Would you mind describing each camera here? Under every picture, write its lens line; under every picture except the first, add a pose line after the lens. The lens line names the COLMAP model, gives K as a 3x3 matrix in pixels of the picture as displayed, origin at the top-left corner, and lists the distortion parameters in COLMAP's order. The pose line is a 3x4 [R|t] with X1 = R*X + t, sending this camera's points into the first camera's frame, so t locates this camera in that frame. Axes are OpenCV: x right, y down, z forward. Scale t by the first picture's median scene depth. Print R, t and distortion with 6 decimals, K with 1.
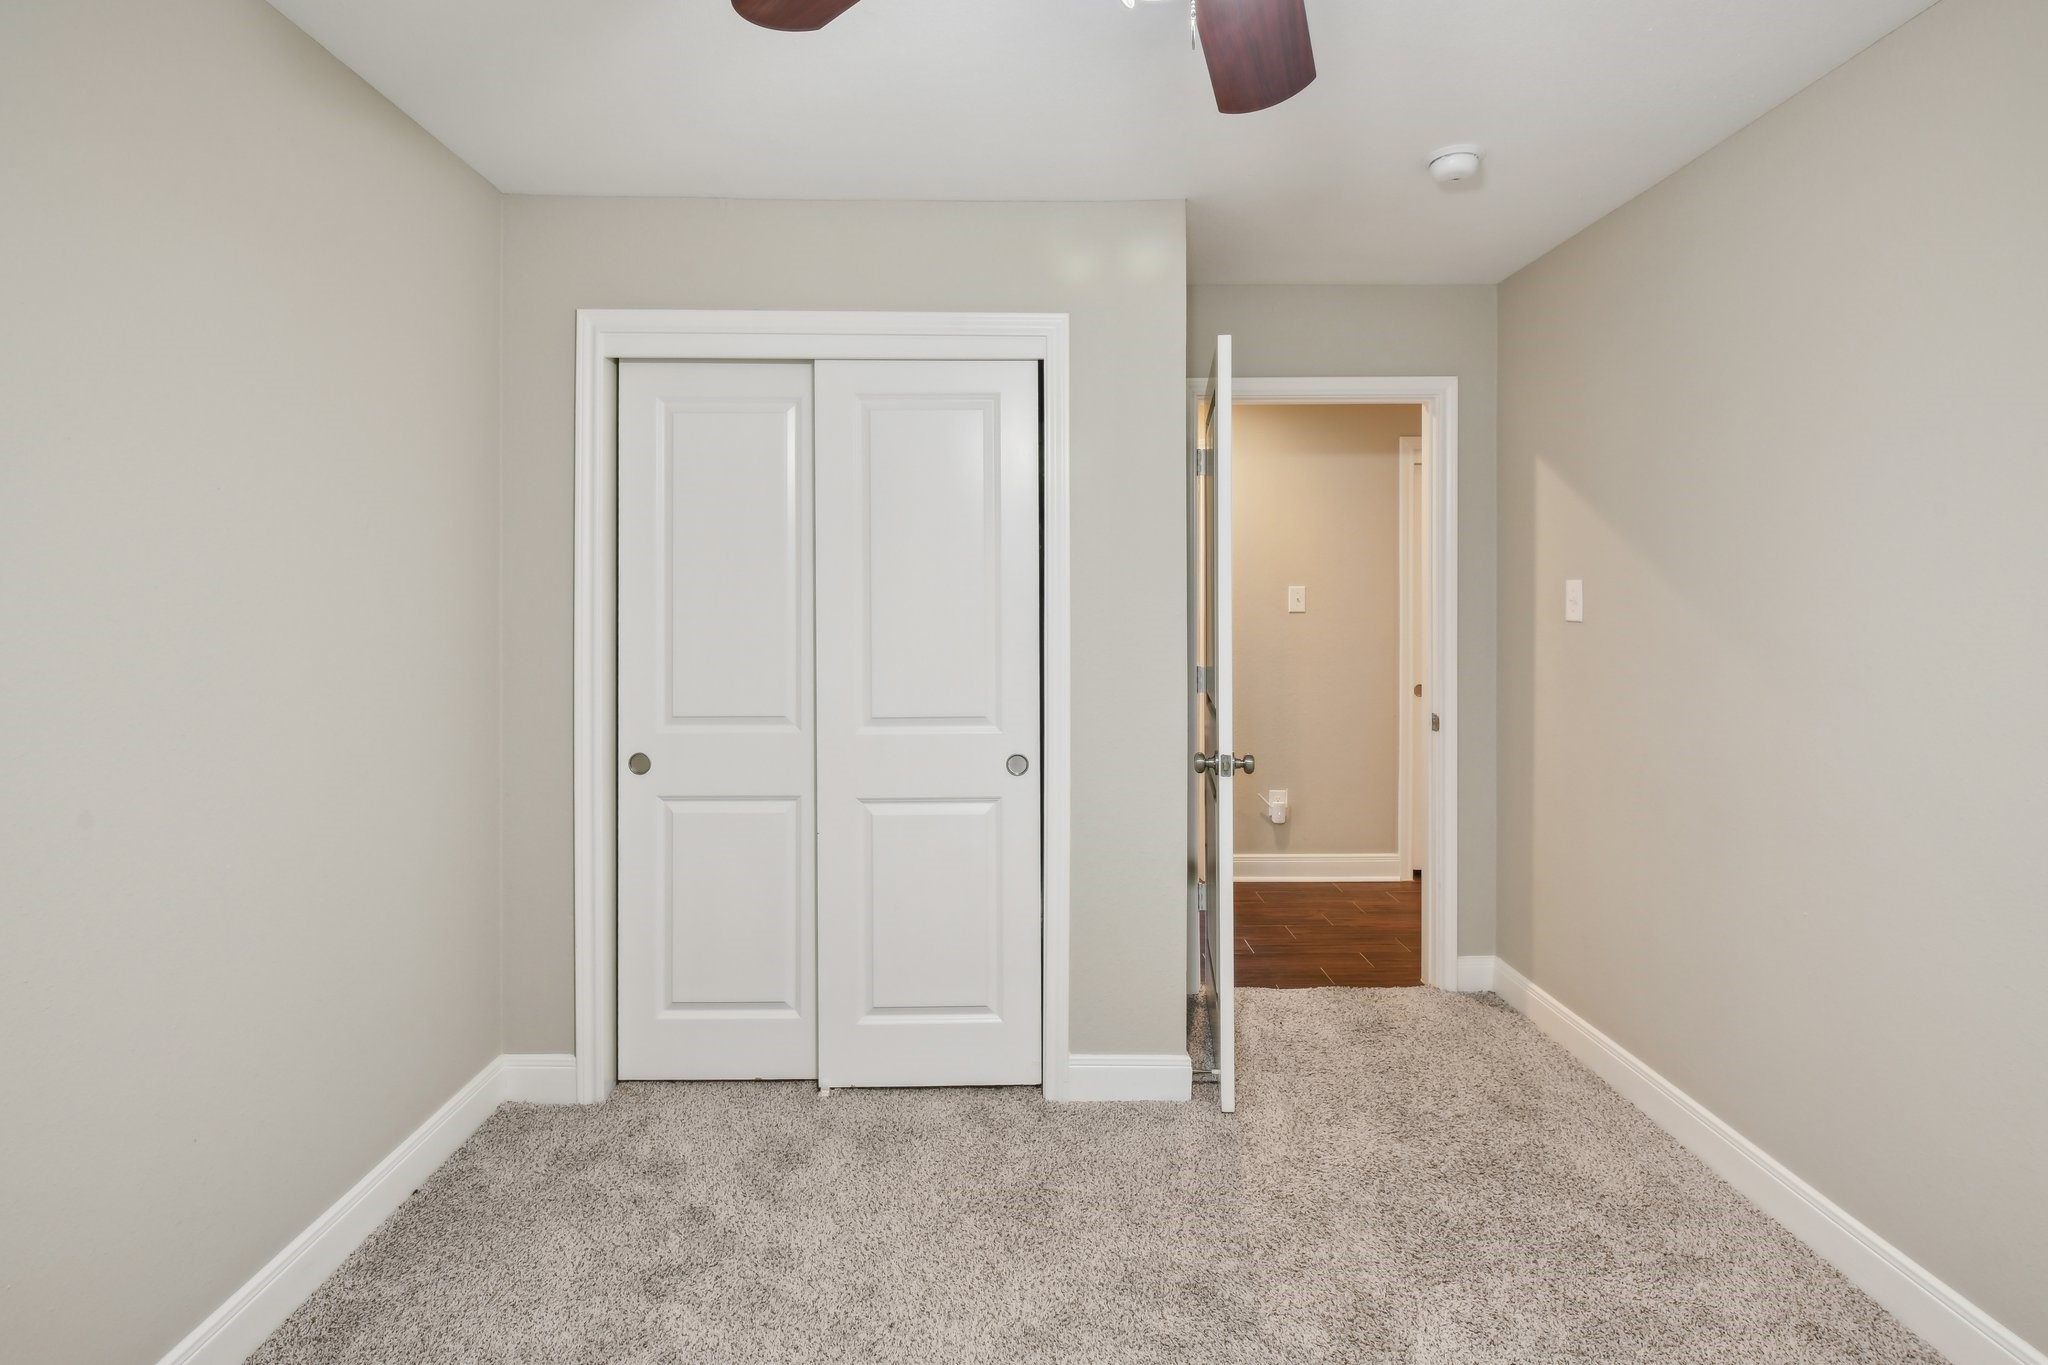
lens RADIAL K [[960.2, 0, 1134.2], [0, 960.2, 604.0], [0, 0, 1]] dist [-0.014902, -0.003348]
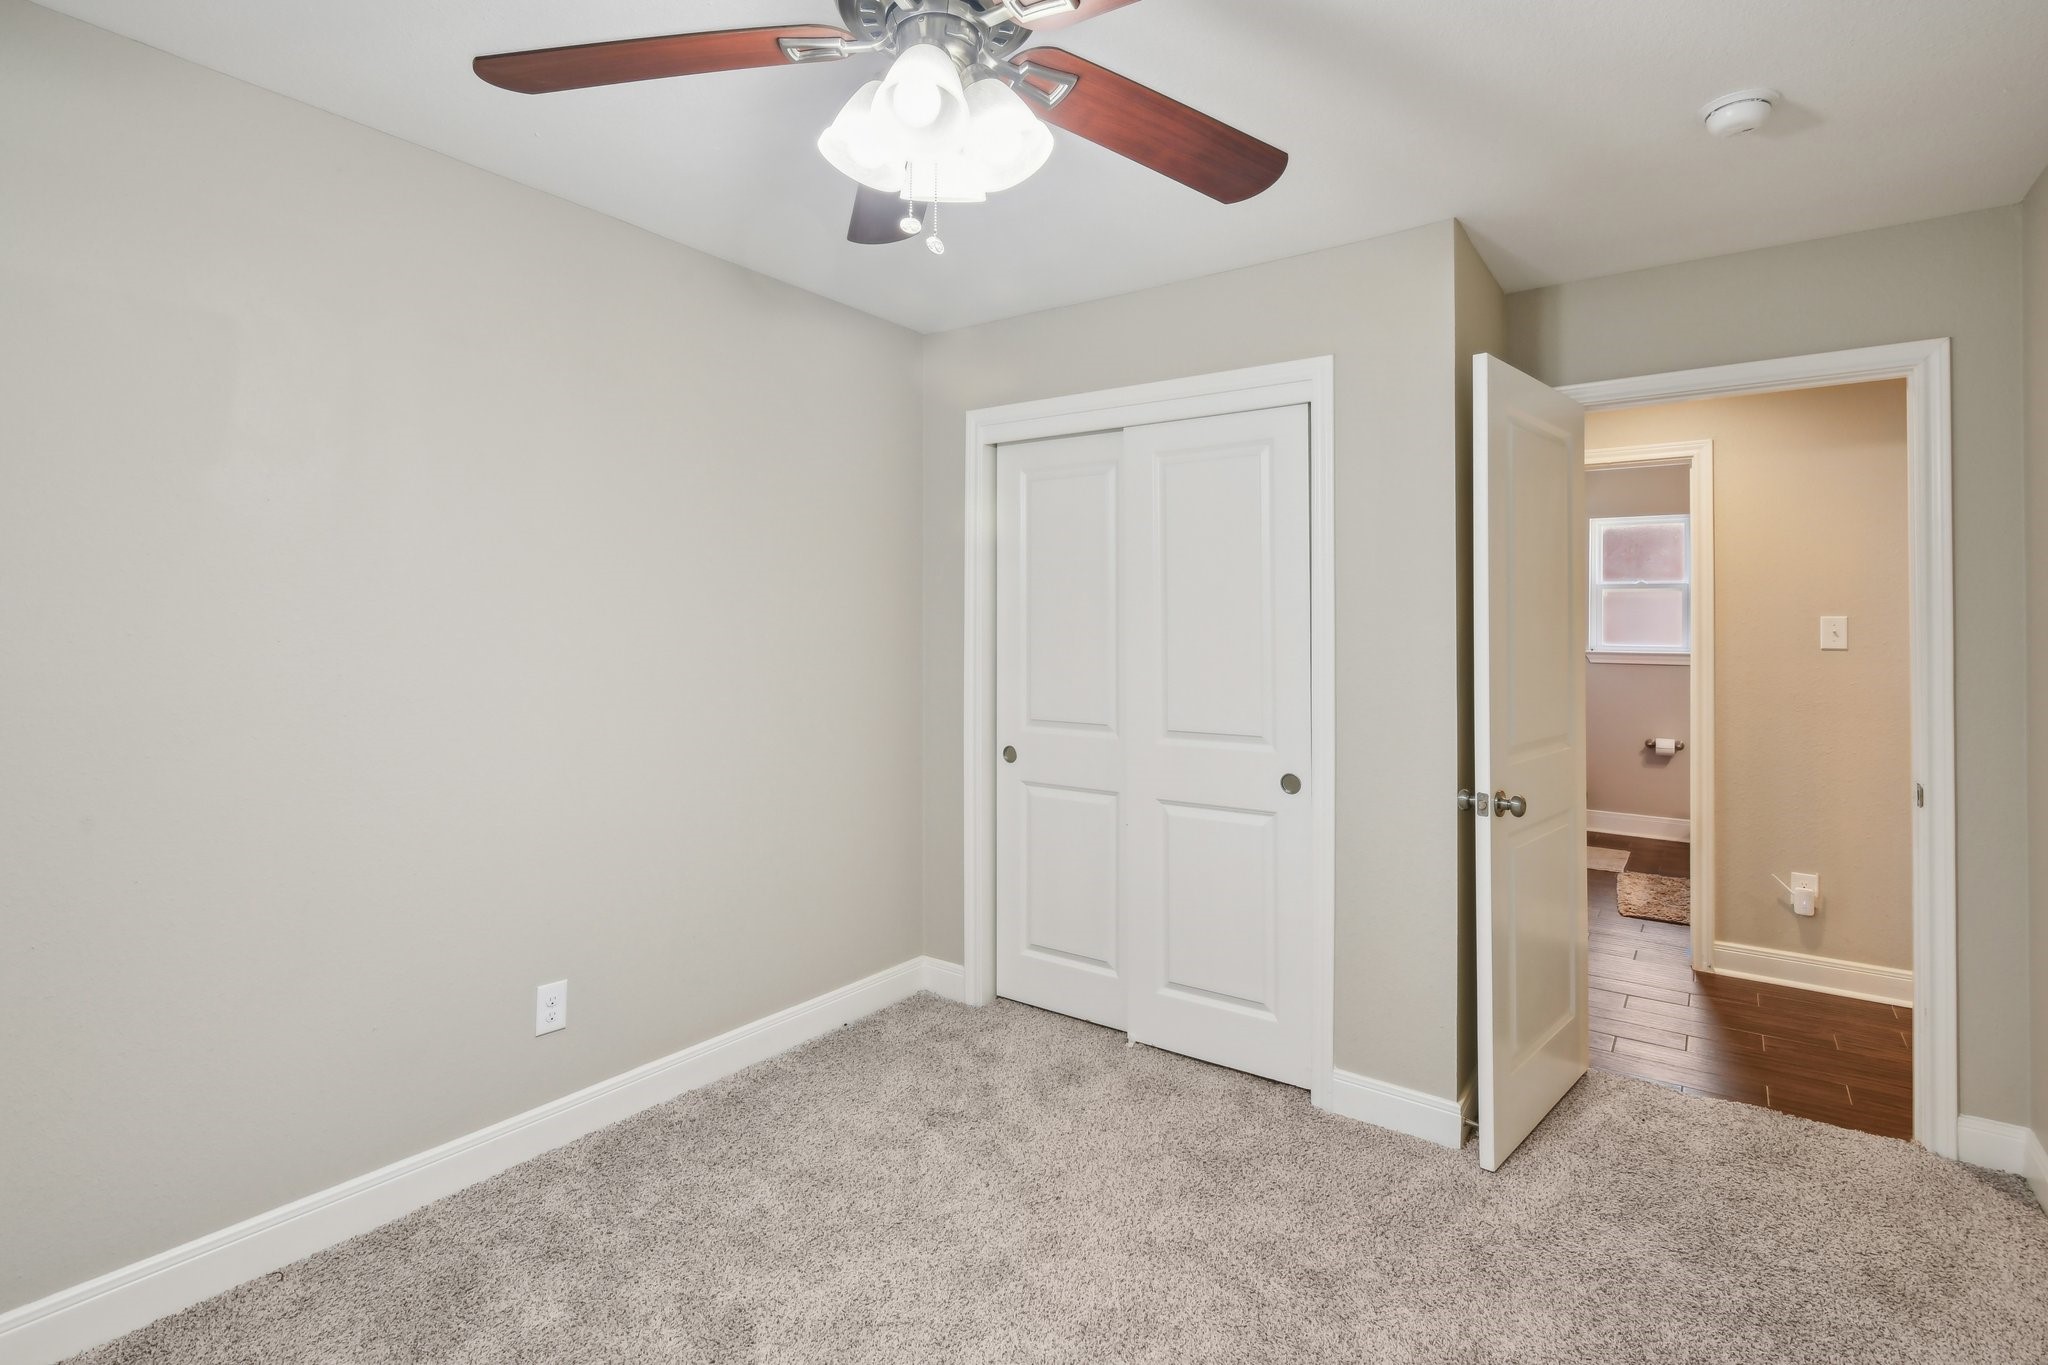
lens RADIAL K [[960.2, 0, 1029.1], [0, 960.2, 637.5], [0, 0, 1]] dist [-0.014902, -0.003348]
pose [[0.803403, 0.012165, -0.595312, 0.283108], [-0.010035, 0.999926, 0.006890, -0.000018], [0.595352, 0.000439, 0.803465, -0.031254]]
